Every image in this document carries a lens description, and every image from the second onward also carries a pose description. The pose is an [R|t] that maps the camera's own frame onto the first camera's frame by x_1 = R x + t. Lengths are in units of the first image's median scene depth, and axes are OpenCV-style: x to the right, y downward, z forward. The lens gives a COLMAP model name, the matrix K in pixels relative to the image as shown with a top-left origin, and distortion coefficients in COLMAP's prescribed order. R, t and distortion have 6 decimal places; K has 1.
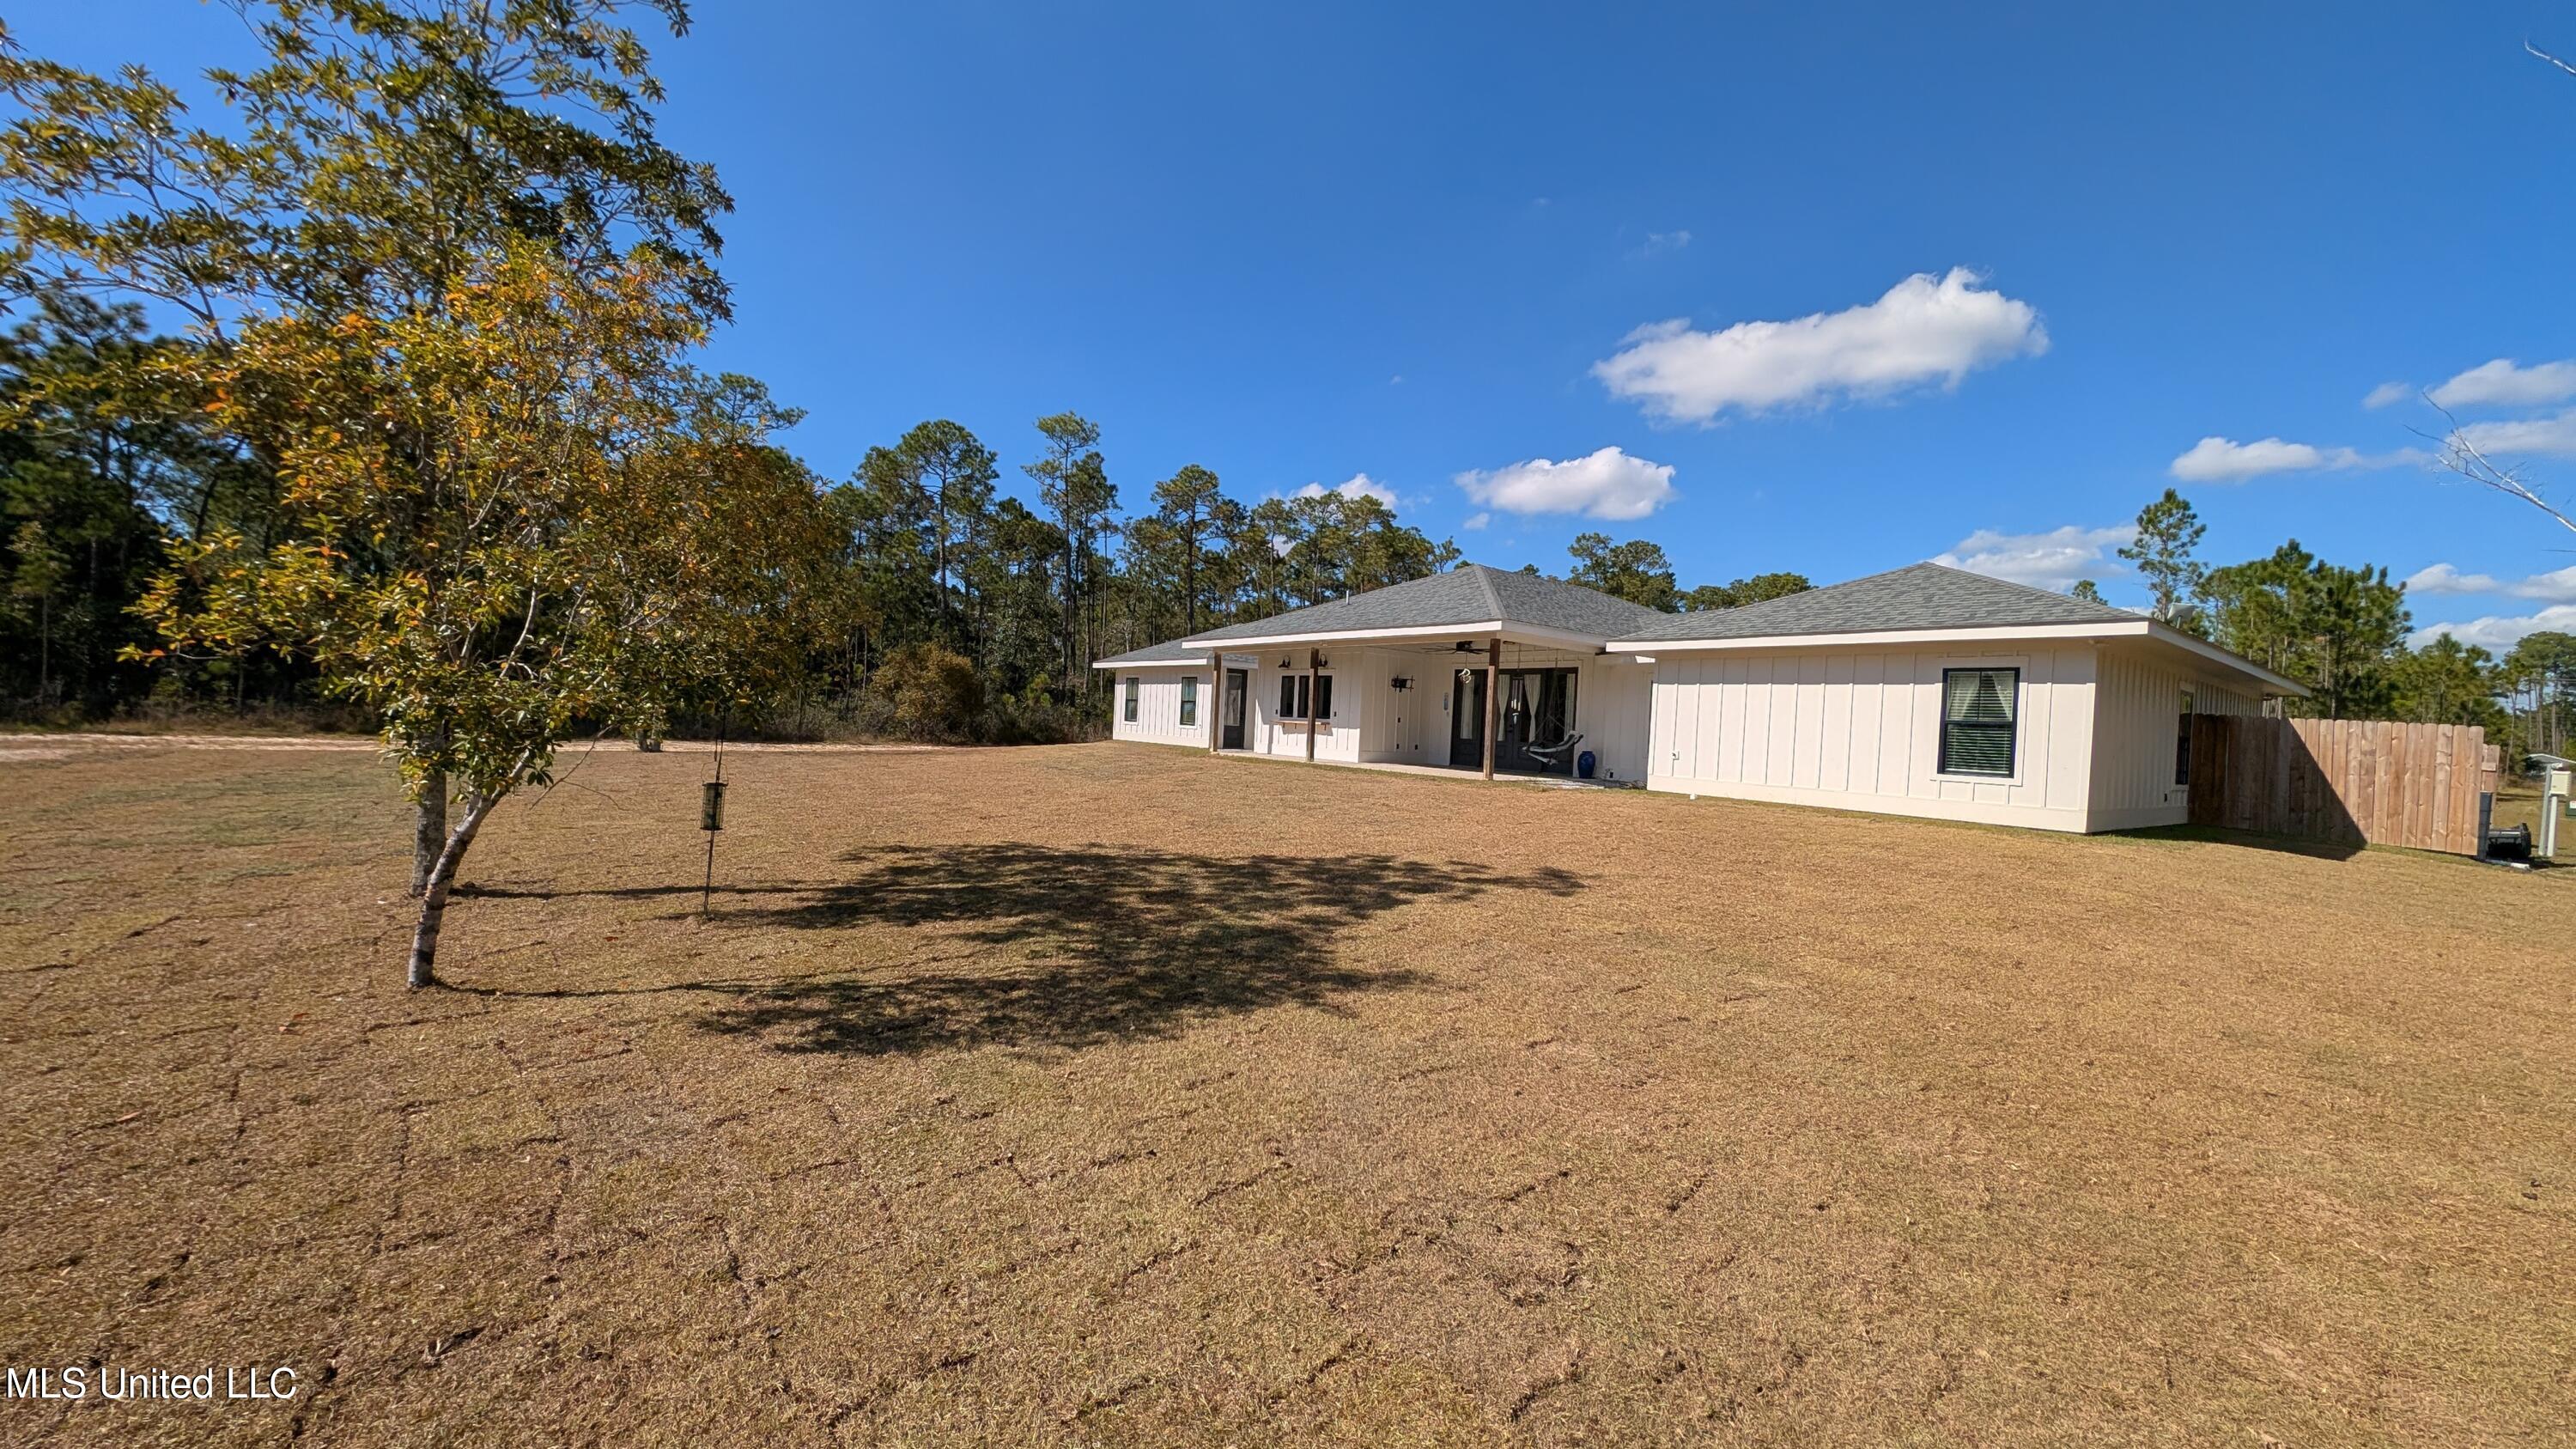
lens RADIAL K [[936.2, 0, 1270.0], [0, 936.2, 732.2], [0, 0, 1]] dist [-0.002734, -0.000838]
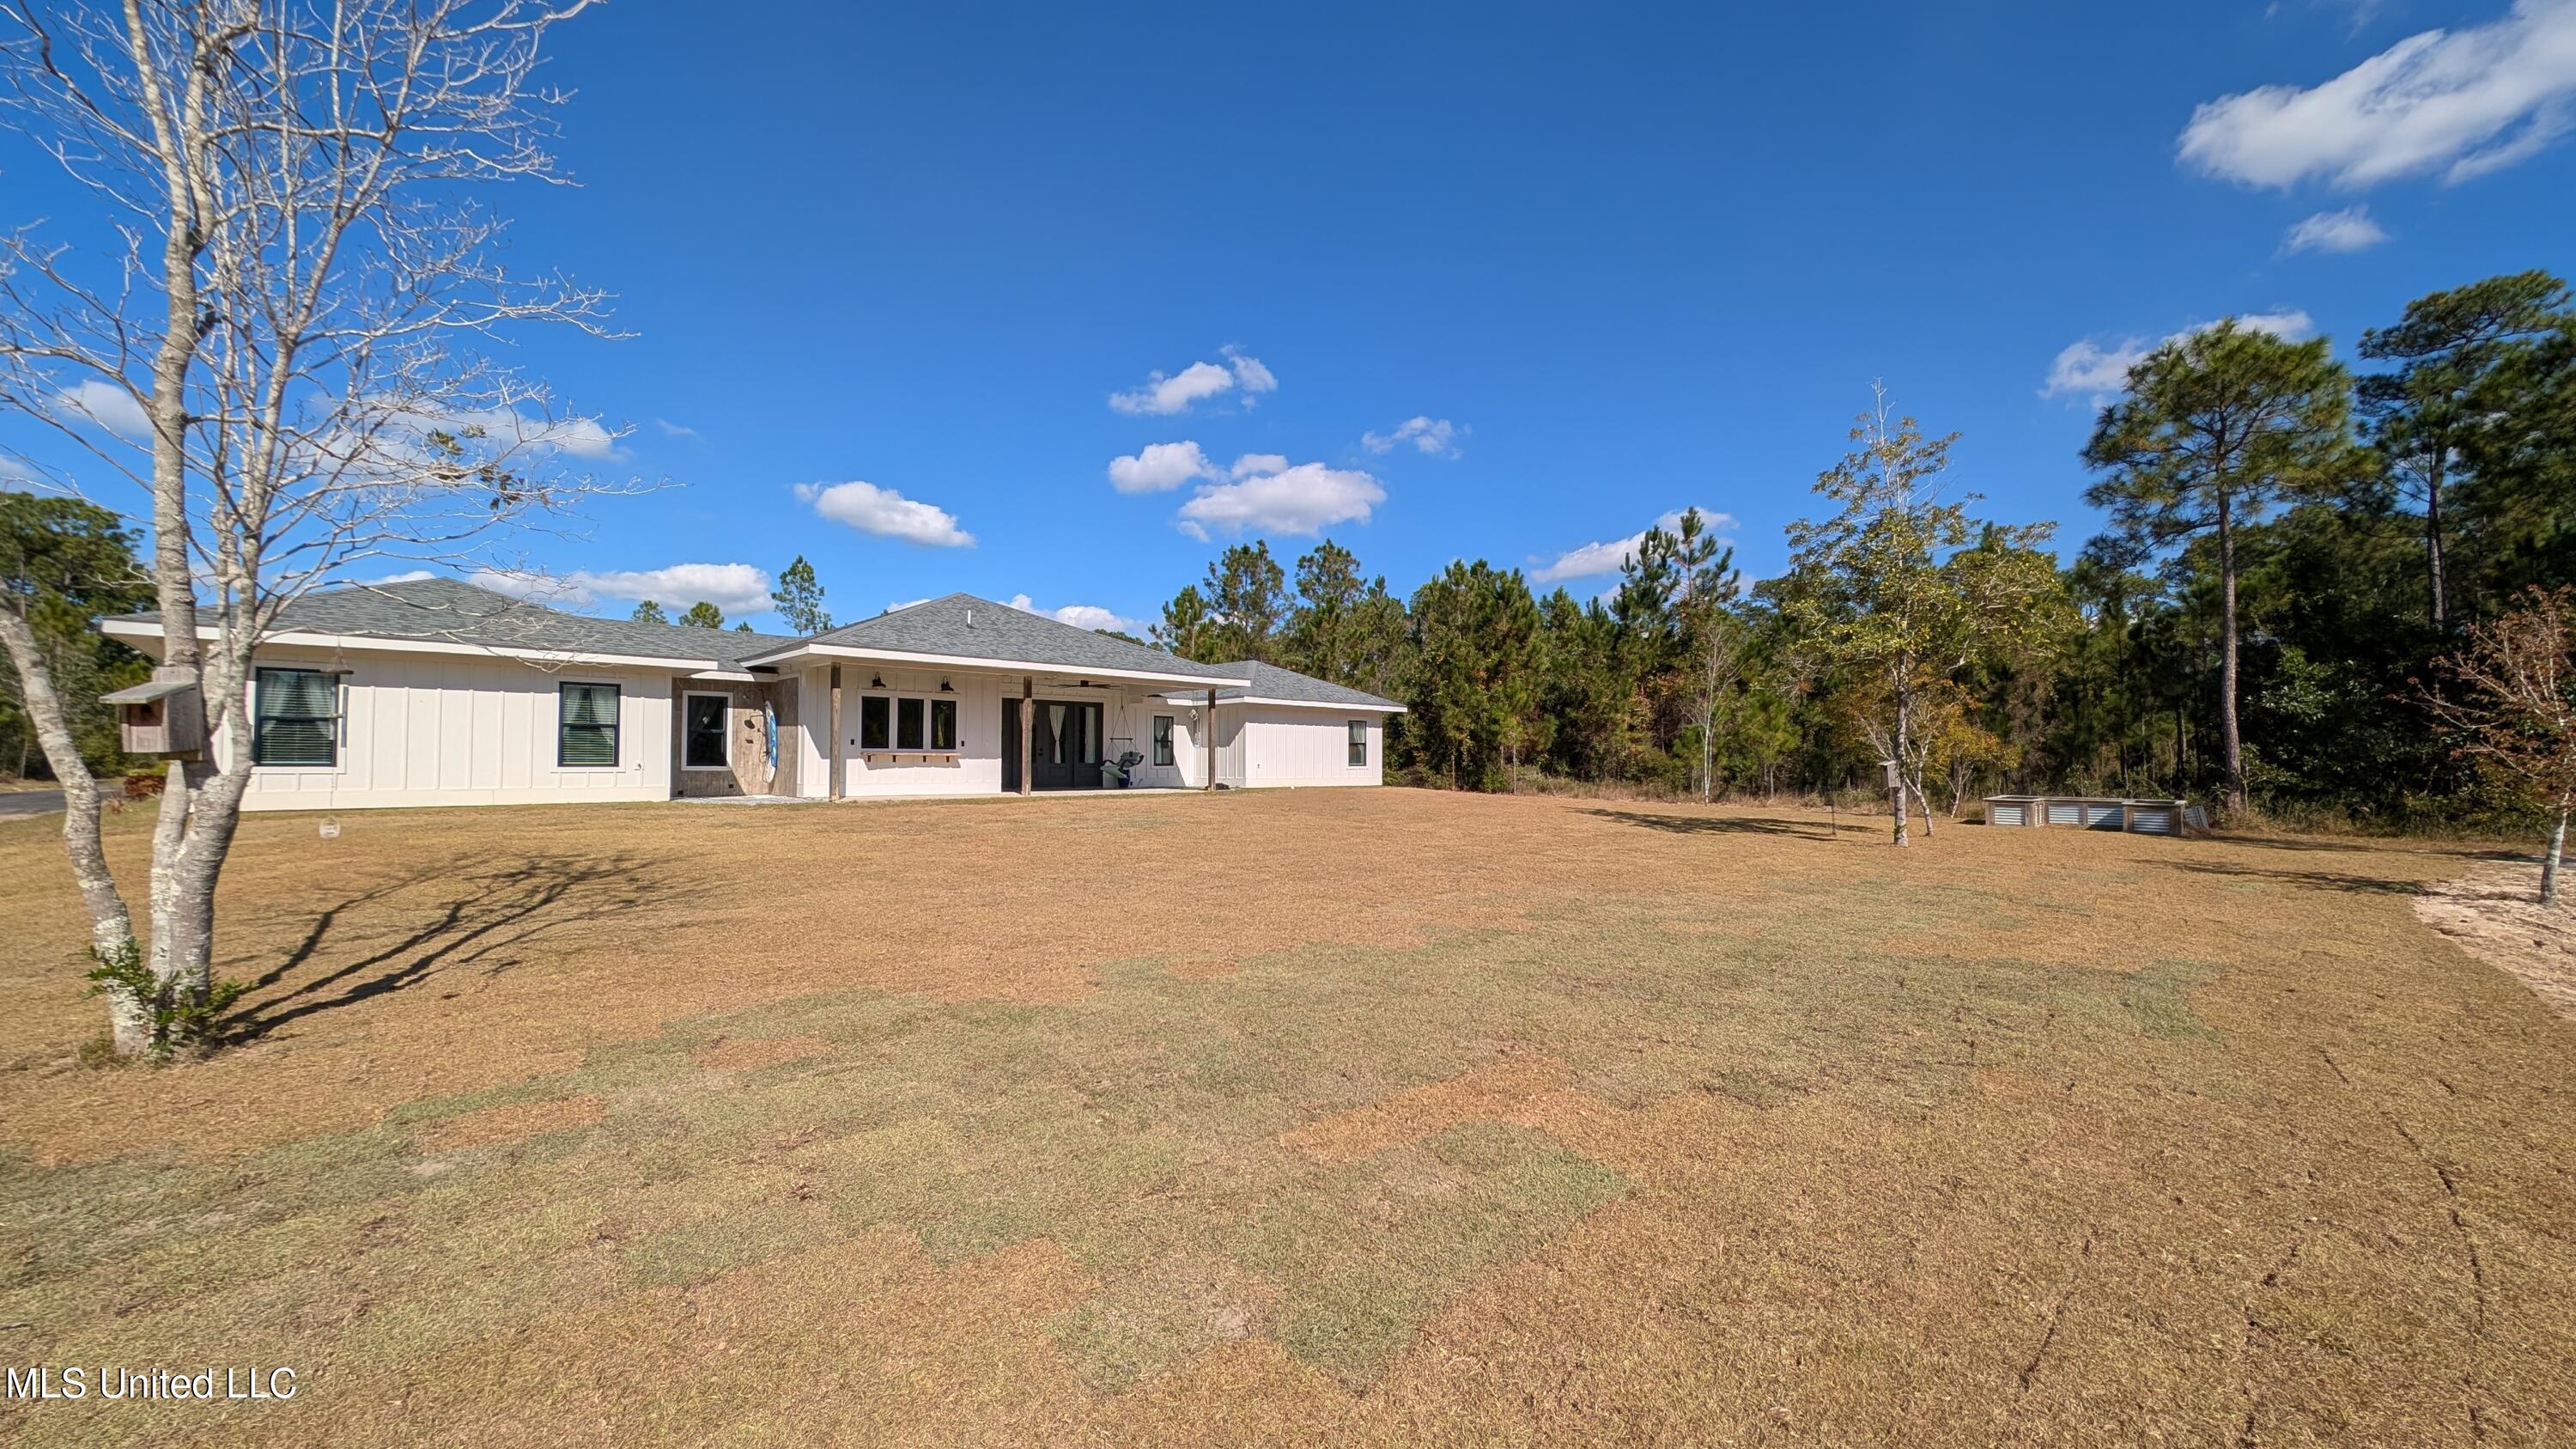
lens RADIAL K [[936.2, 0, 1266.6], [0, 936.2, 737.2], [0, 0, 1]] dist [-0.002734, -0.000838]
pose [[-0.069652, -0.017812, 0.997412, -0.882936], [0.010071, 0.999777, 0.018557, -0.039811], [-0.997520, 0.011337, -0.069457, 0.760324]]
